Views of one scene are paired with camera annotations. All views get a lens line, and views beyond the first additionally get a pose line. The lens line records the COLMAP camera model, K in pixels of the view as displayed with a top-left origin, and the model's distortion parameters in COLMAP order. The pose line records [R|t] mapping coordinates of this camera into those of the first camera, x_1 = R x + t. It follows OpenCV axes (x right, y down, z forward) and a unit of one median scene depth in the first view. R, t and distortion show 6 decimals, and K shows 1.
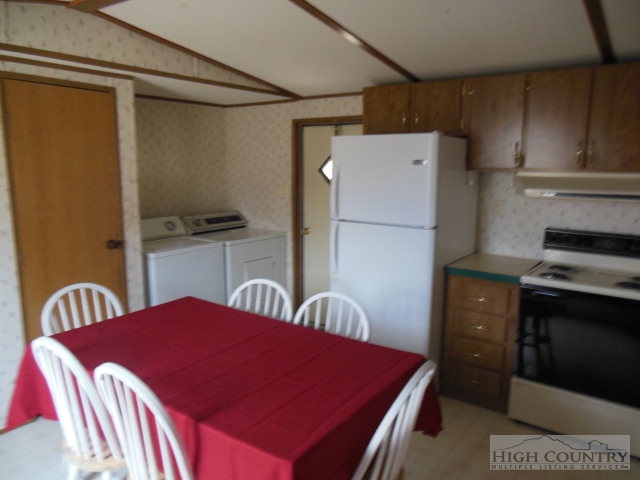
lens RADIAL K [[473.3, 0, 322.7], [0, 473.3, 236.4], [0, 0, 1]] dist [-0.047438, 0.007505]
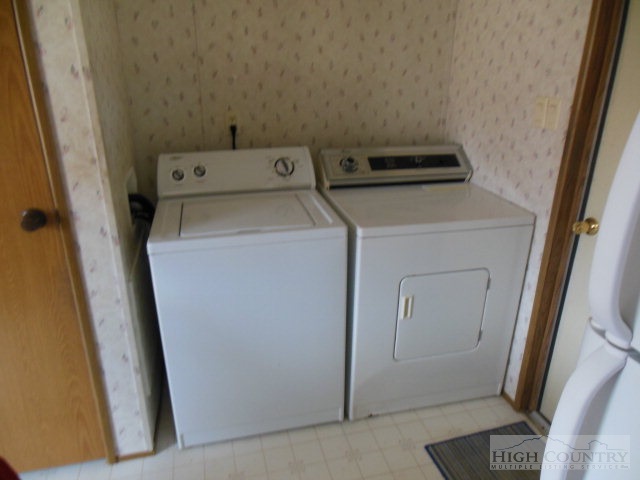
lens RADIAL K [[473.3, 0, 322.4], [0, 473.3, 244.3], [0, 0, 1]] dist [-0.047438, 0.007505]
pose [[0.769614, 0.243839, -0.590116, 0.026070], [-0.103648, 0.959660, 0.261361, -0.075537], [0.630041, -0.139983, 0.763841, 0.590683]]
